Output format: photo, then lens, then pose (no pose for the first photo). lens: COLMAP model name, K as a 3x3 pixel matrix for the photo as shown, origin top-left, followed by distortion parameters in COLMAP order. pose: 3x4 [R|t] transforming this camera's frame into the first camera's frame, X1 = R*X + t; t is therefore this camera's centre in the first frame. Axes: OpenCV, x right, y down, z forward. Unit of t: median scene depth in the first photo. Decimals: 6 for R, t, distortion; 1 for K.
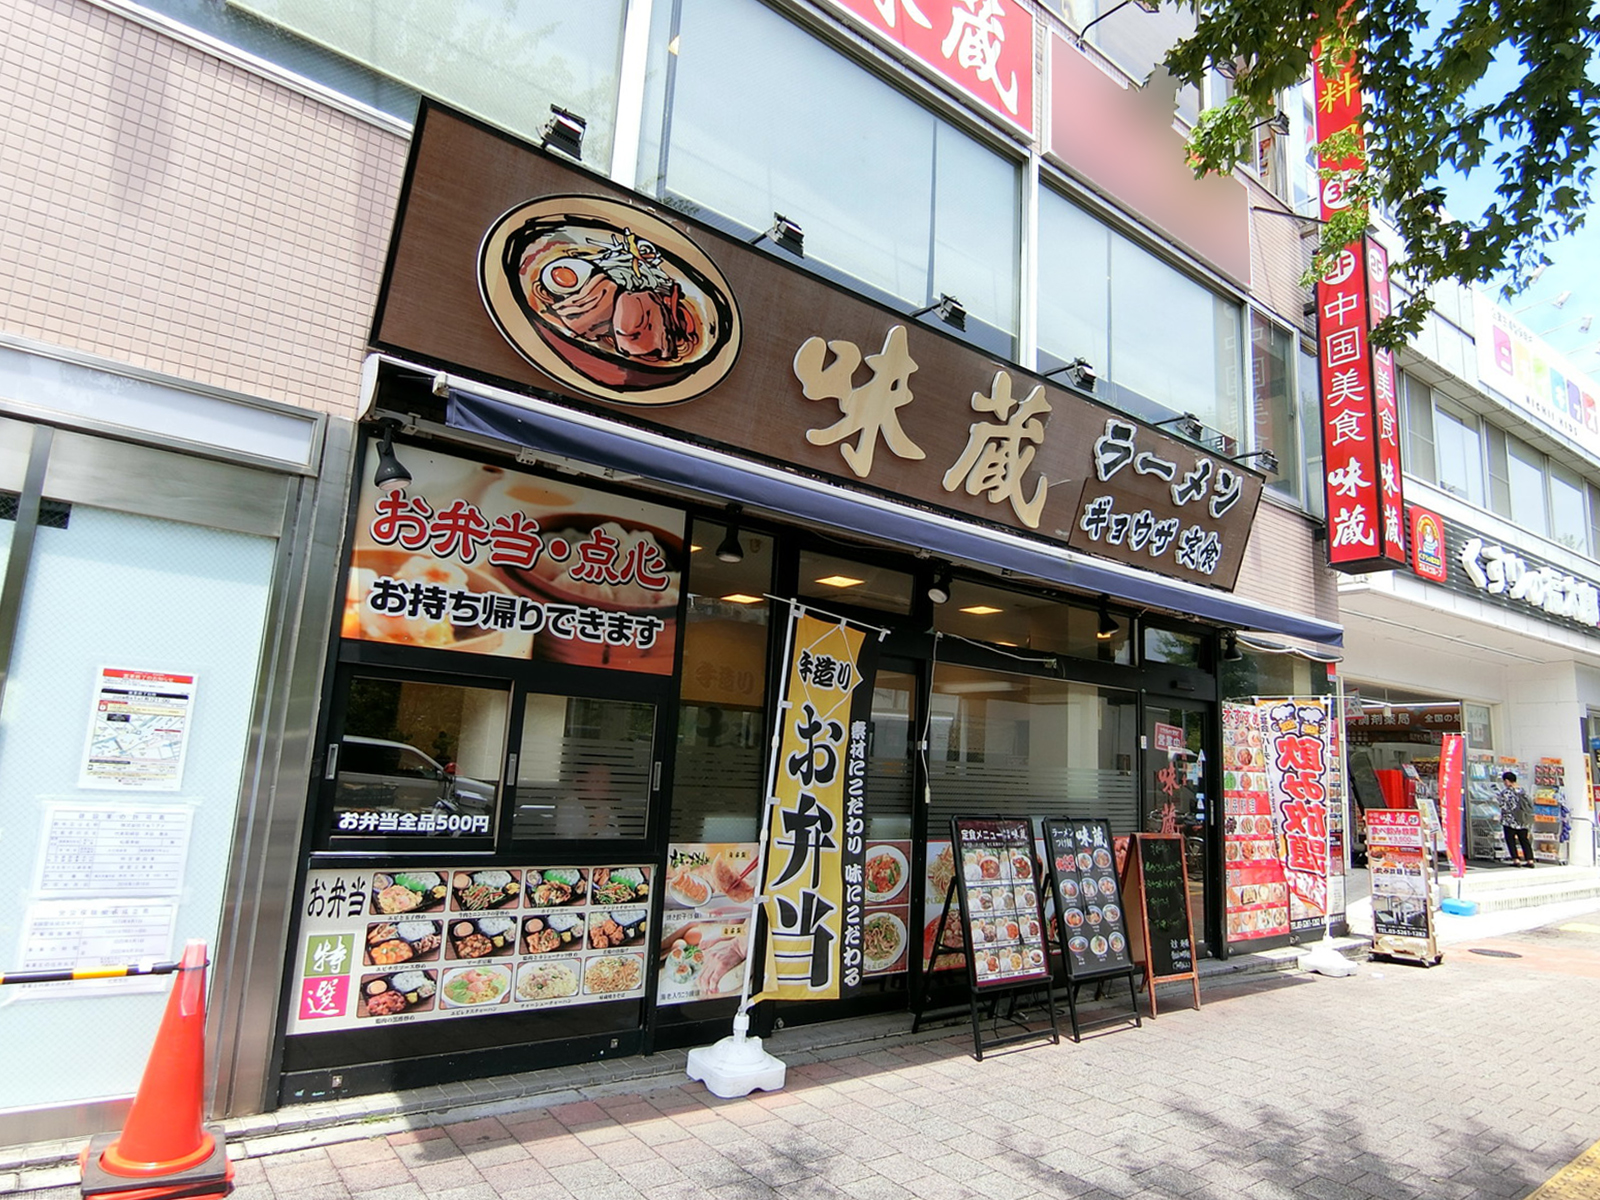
lens RADIAL K [[957.3, 0, 800.5], [0, 957.3, 612.6], [0, 0, 1]] dist [-0.019594, -0.001857]
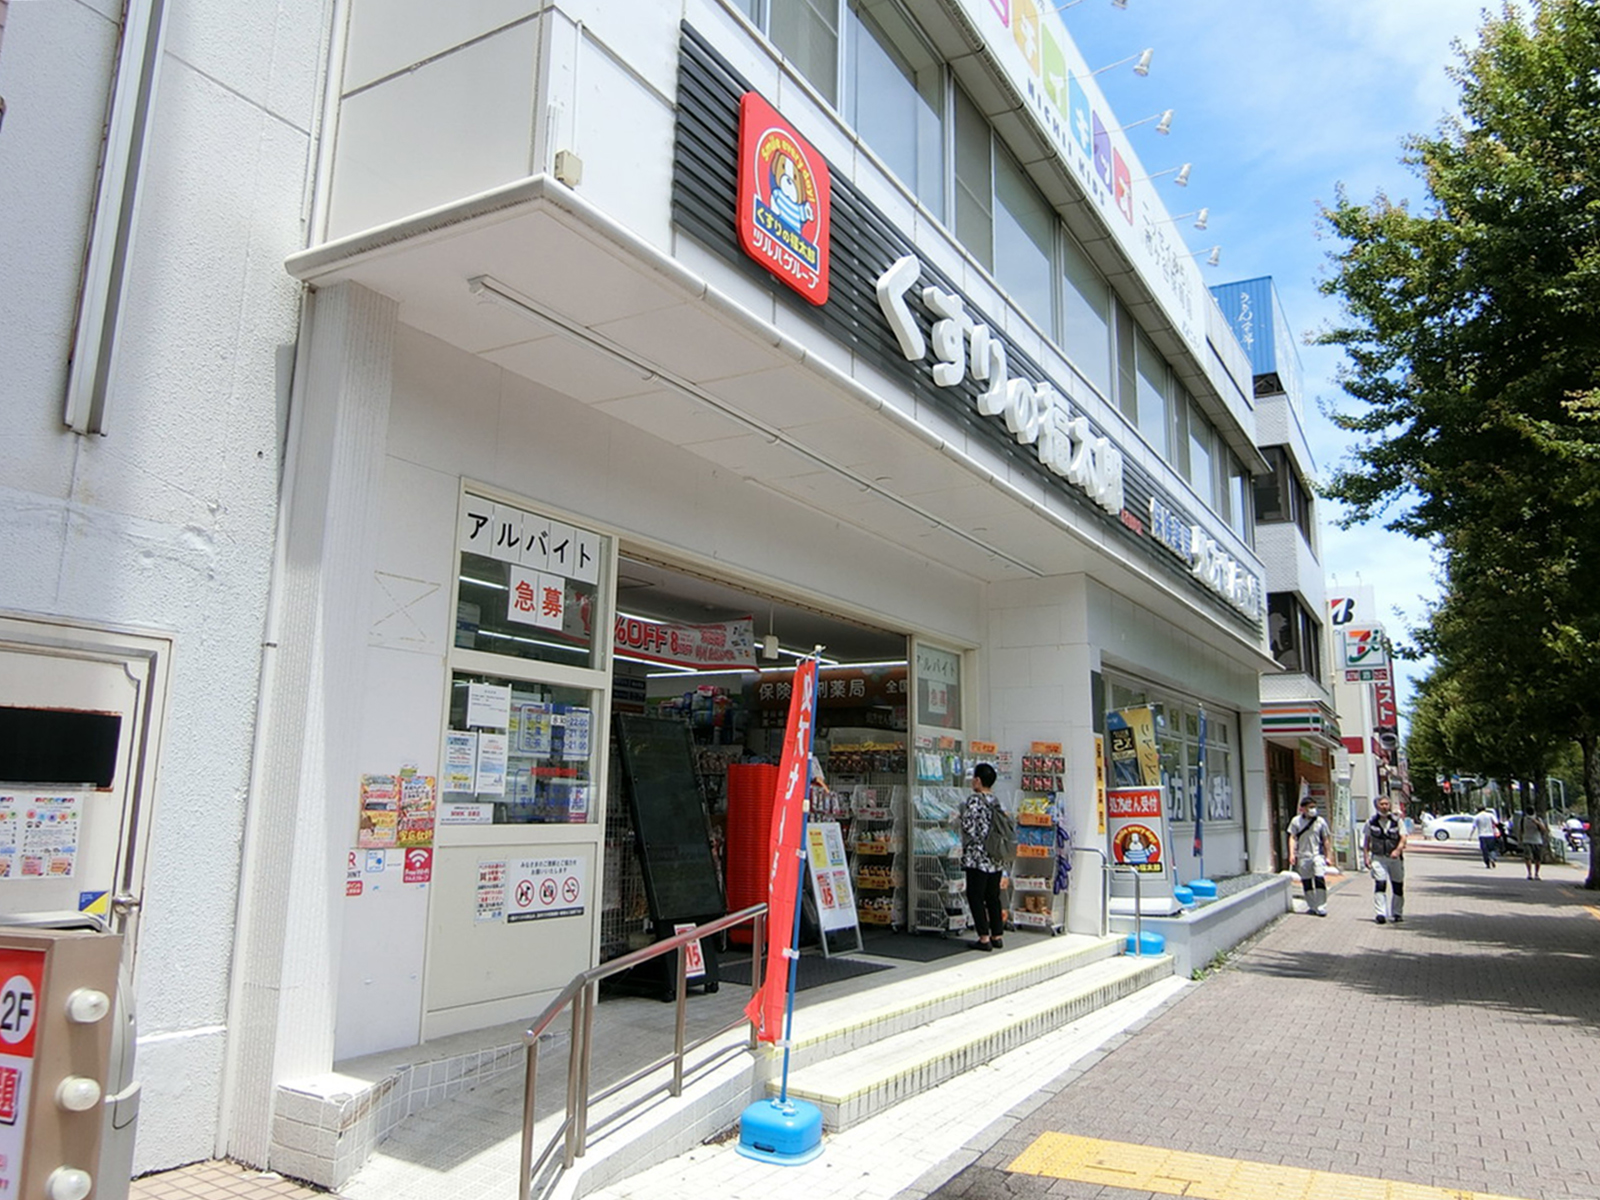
lens RADIAL K [[1092.1, 0, 797.7], [0, 1092.1, 593.2], [0, 0, 1]] dist [0.001849, -0.000879]
pose [[0.916762, 0.048742, 0.396450, 0.402024], [-0.040679, 0.998759, -0.028728, 0.091467], [-0.397358, 0.010210, 0.917607, 0.466341]]
